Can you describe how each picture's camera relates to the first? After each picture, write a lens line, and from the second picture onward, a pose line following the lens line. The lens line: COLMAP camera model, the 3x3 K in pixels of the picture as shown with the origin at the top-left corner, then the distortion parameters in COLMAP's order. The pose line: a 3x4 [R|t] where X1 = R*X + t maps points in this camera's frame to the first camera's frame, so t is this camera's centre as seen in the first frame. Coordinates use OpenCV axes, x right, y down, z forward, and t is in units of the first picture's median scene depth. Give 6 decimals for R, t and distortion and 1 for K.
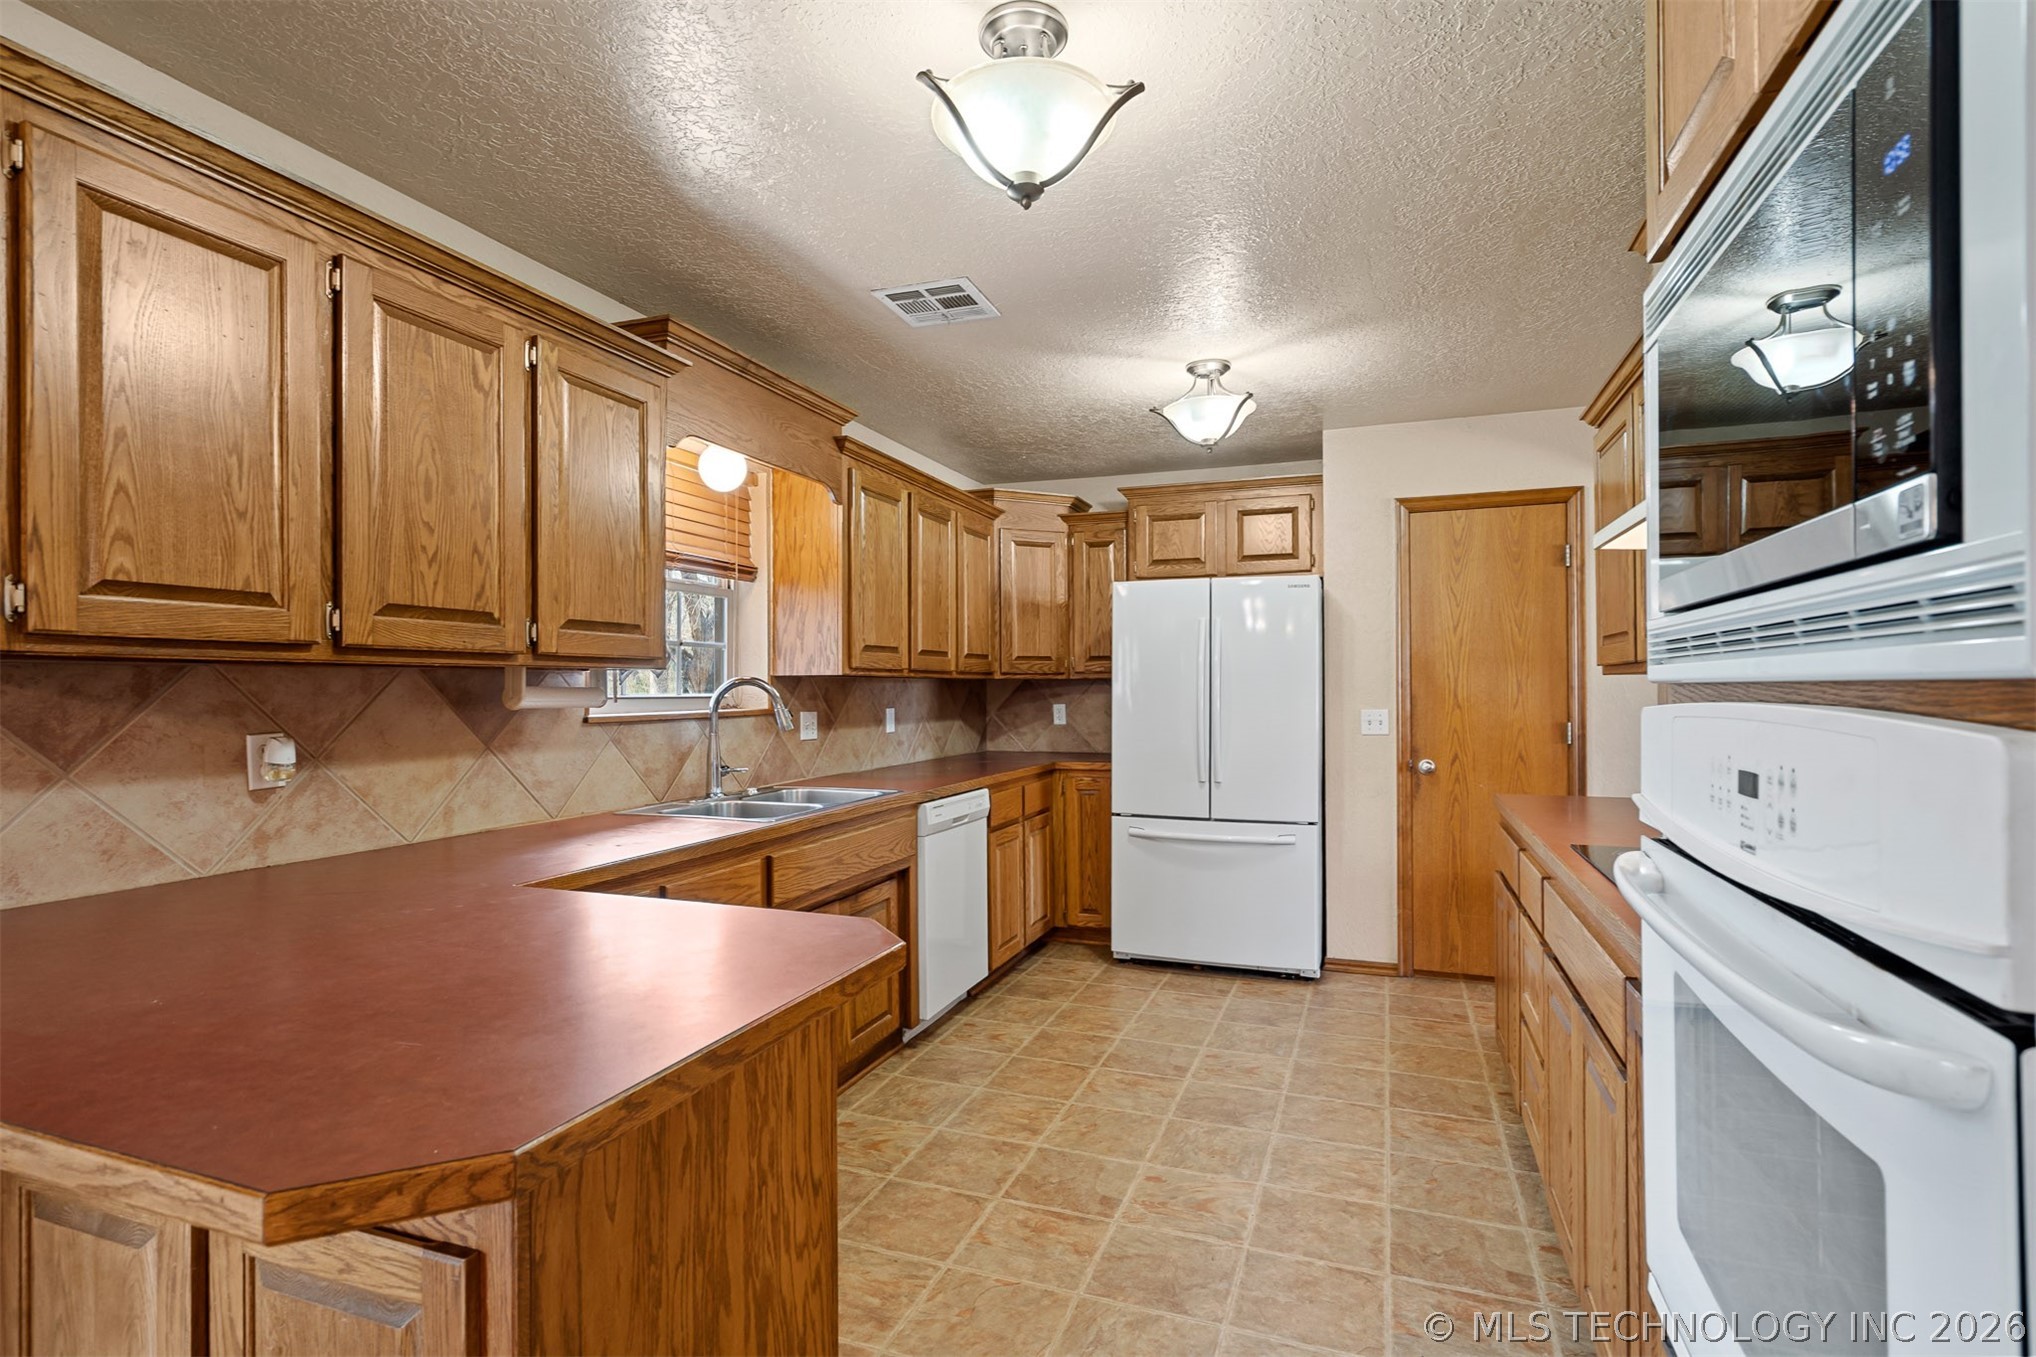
lens RADIAL K [[977.5, 0, 1005.5], [0, 977.5, 687.1], [0, 0, 1]] dist [0.001640, 0.000246]
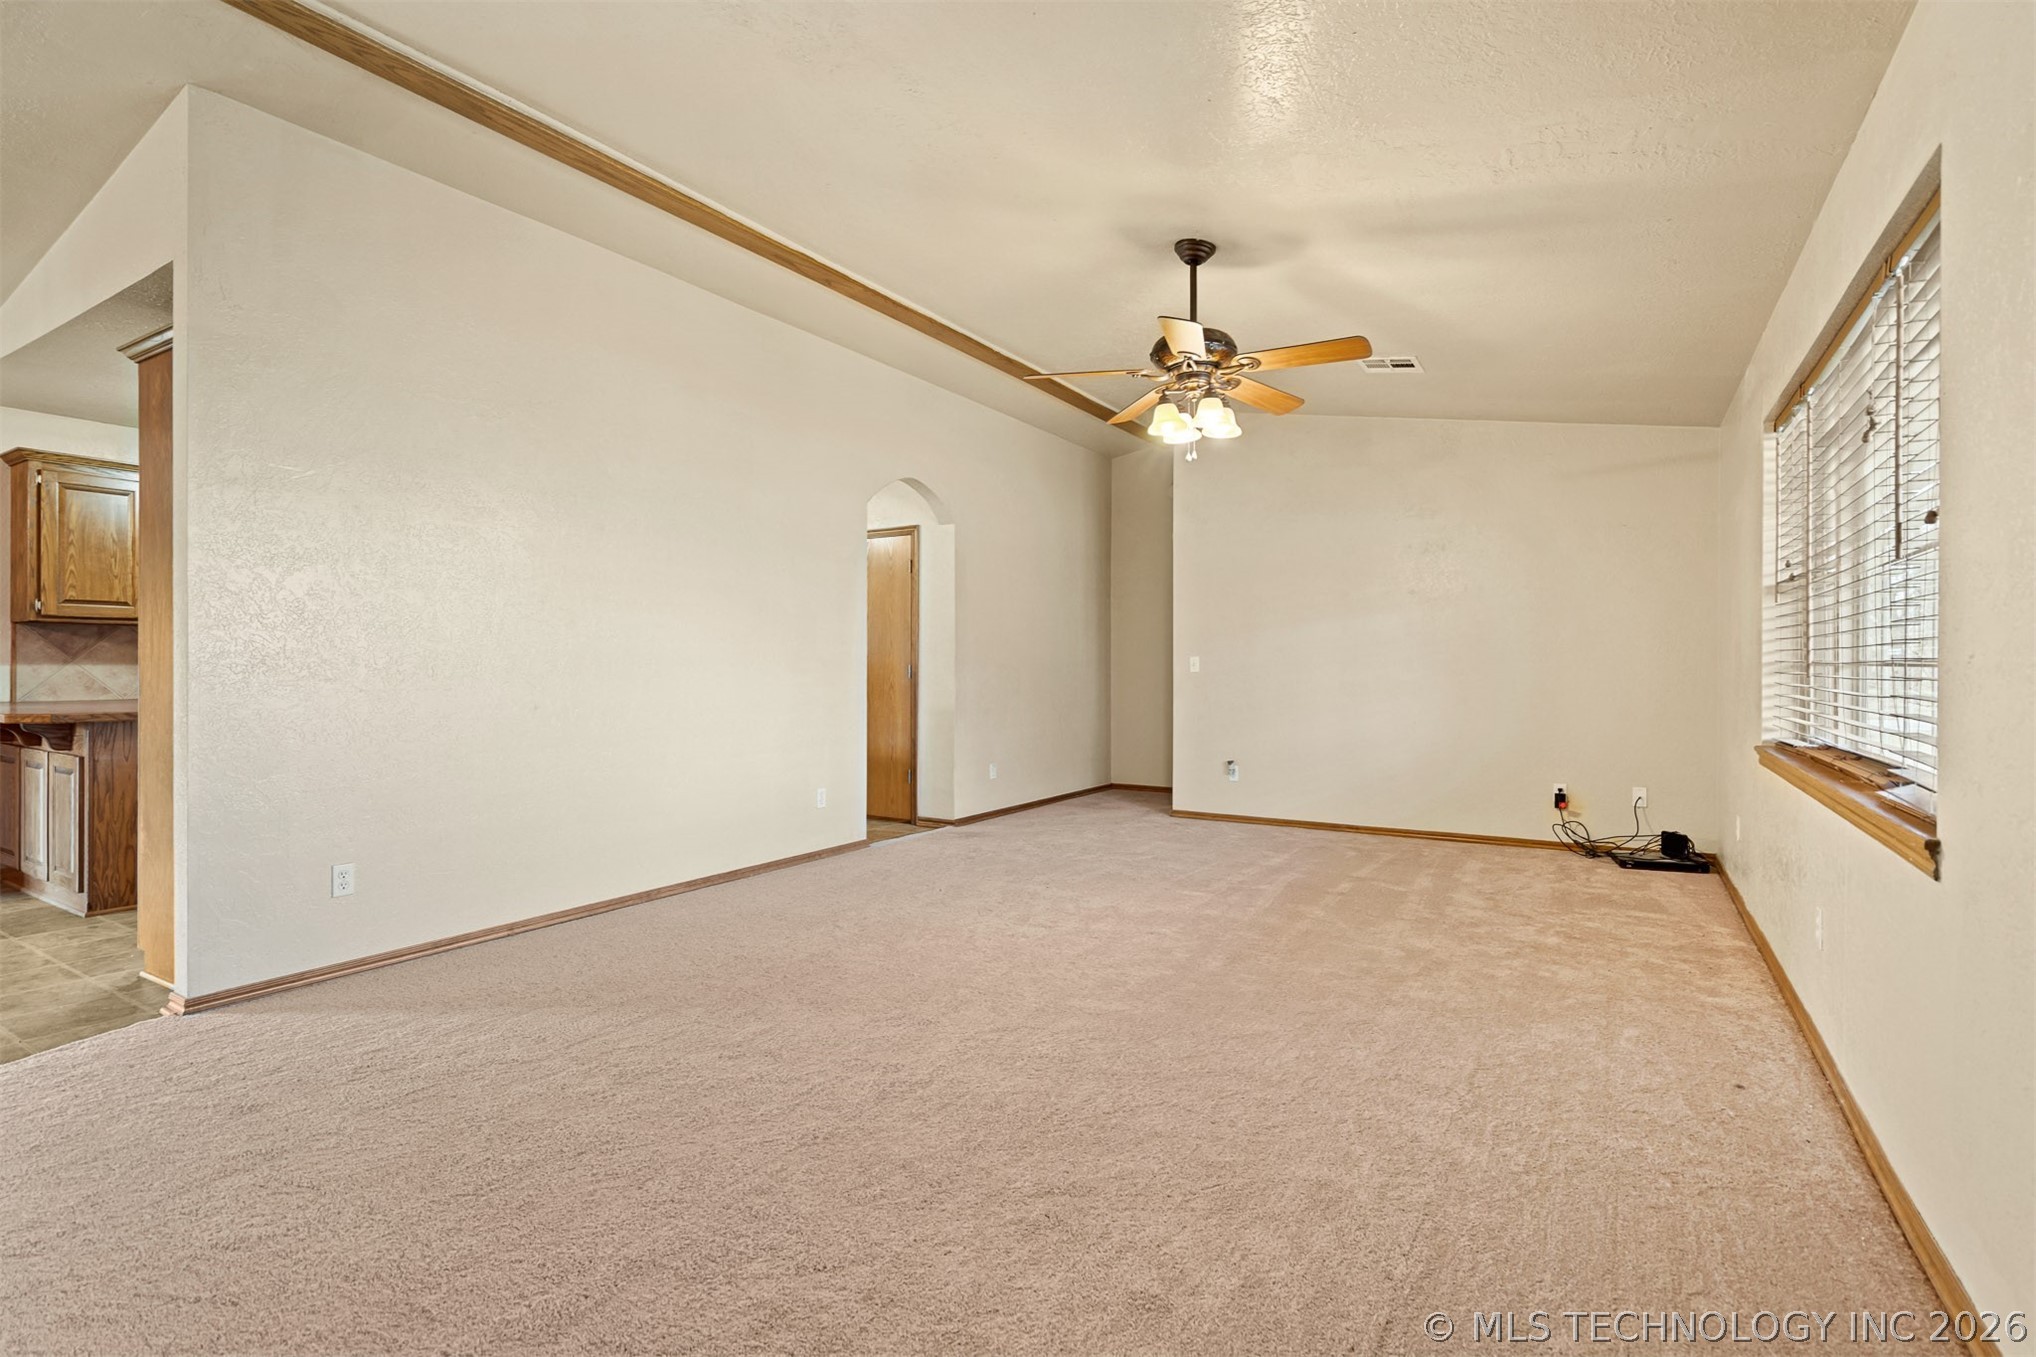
lens RADIAL K [[979.9, 0, 1014.0], [0, 979.9, 667.6], [0, 0, 1]] dist [0.000362, -0.000490]
pose [[0.981161, 0.011126, -0.192871, 1.648139], [-0.009318, 0.999904, 0.010280, 0.033167], [0.192966, -0.008289, 0.981170, -0.944812]]
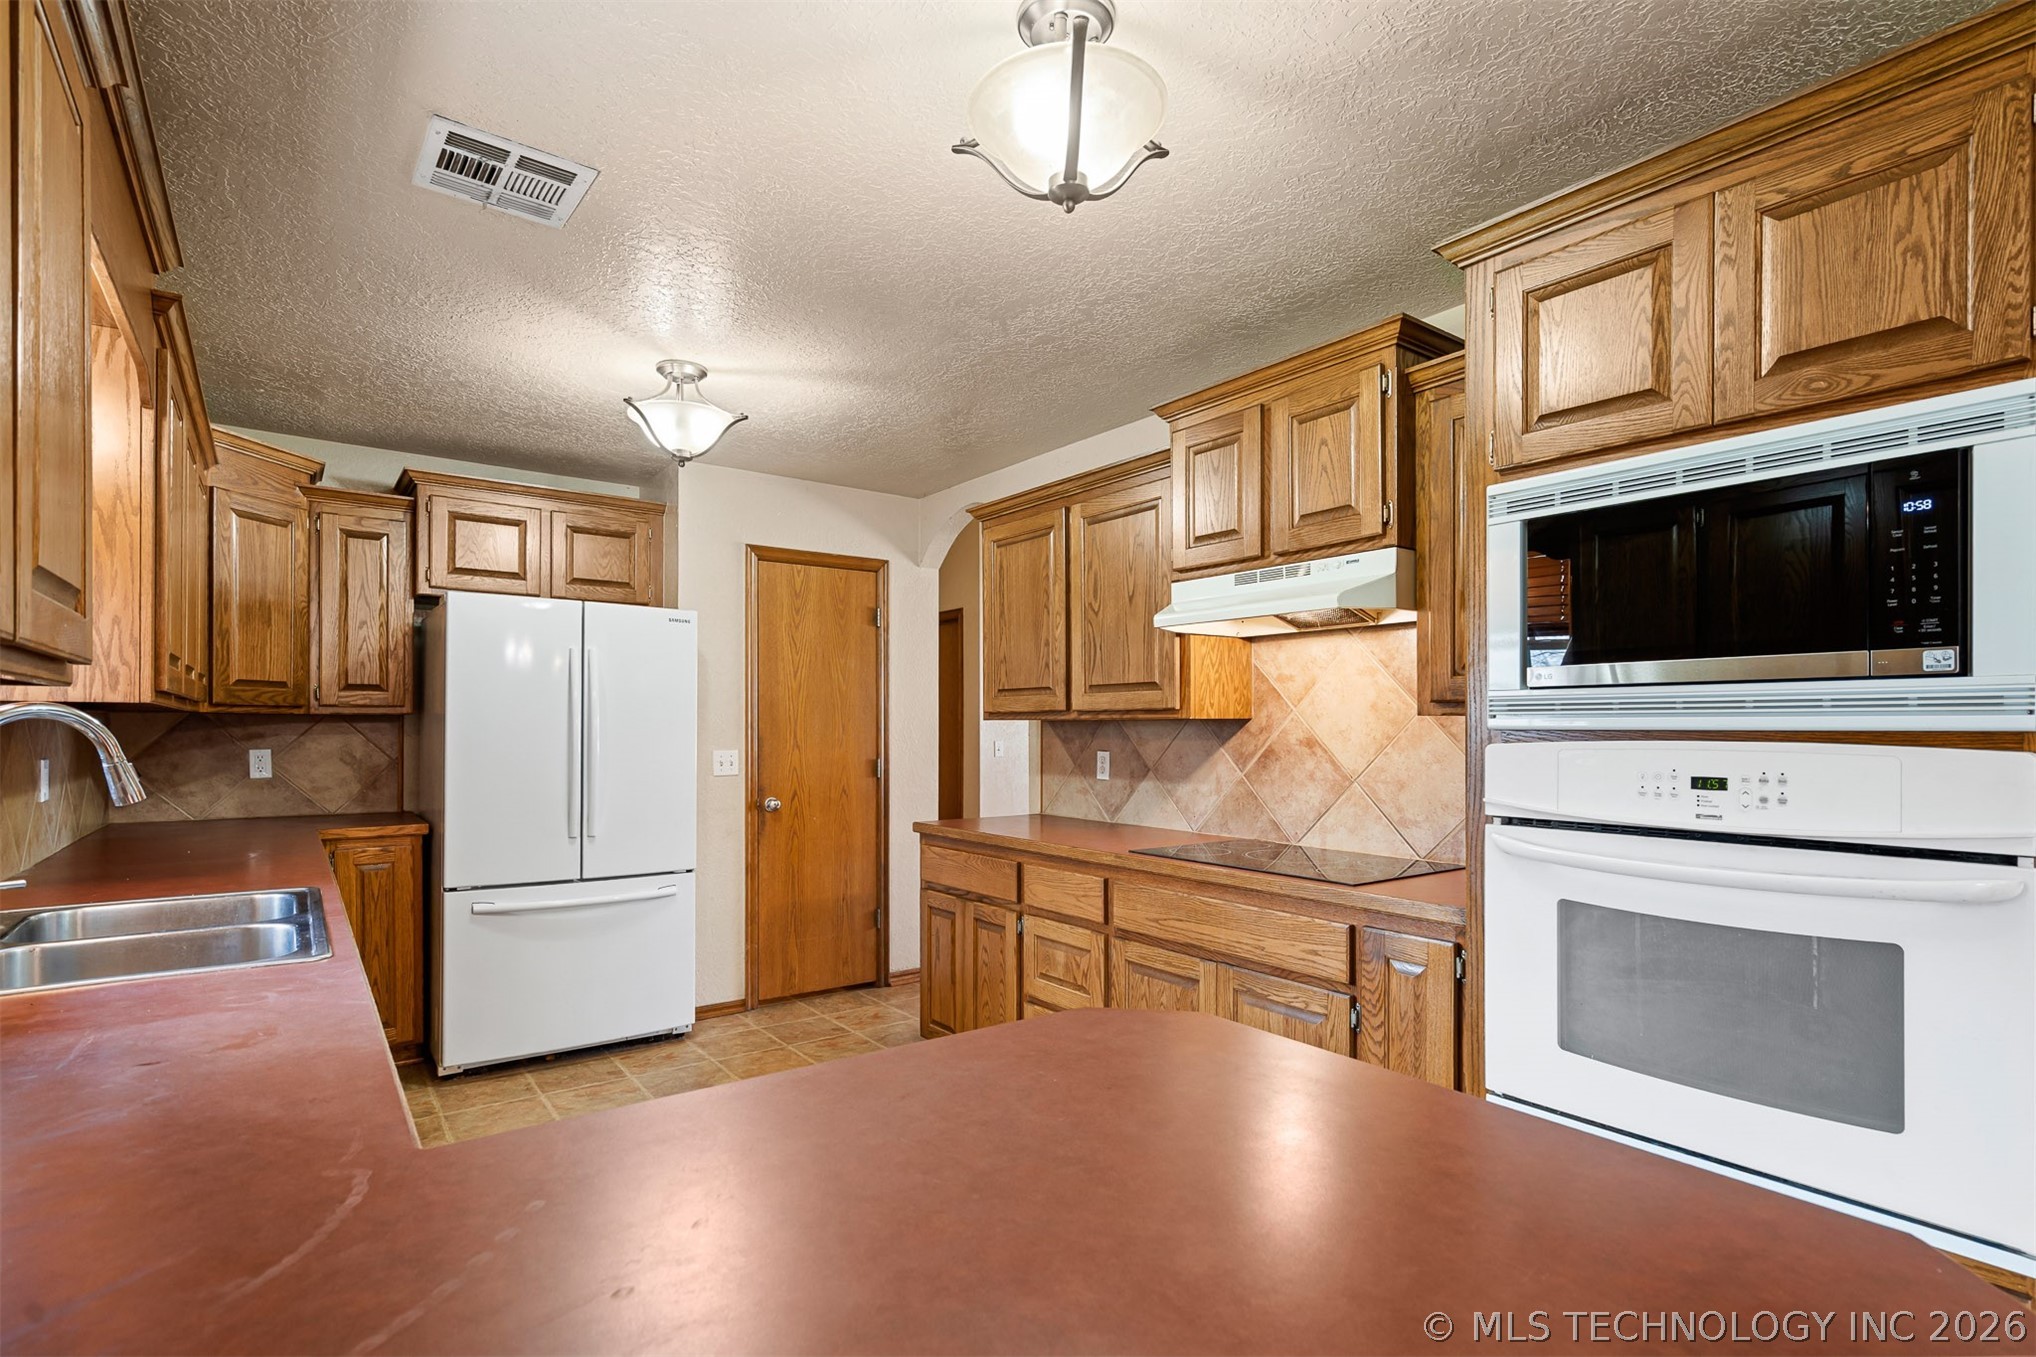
lens RADIAL K [[989.2, 0, 1013.9], [0, 989.2, 726.6], [0, 0, 1]] dist [0.001370, 0.000283]
pose [[0.539895, 0.006930, 0.841704, -0.522356], [-0.006563, 0.999970, -0.004023, 0.000749], [-0.841707, -0.003353, 0.539925, 0.335462]]
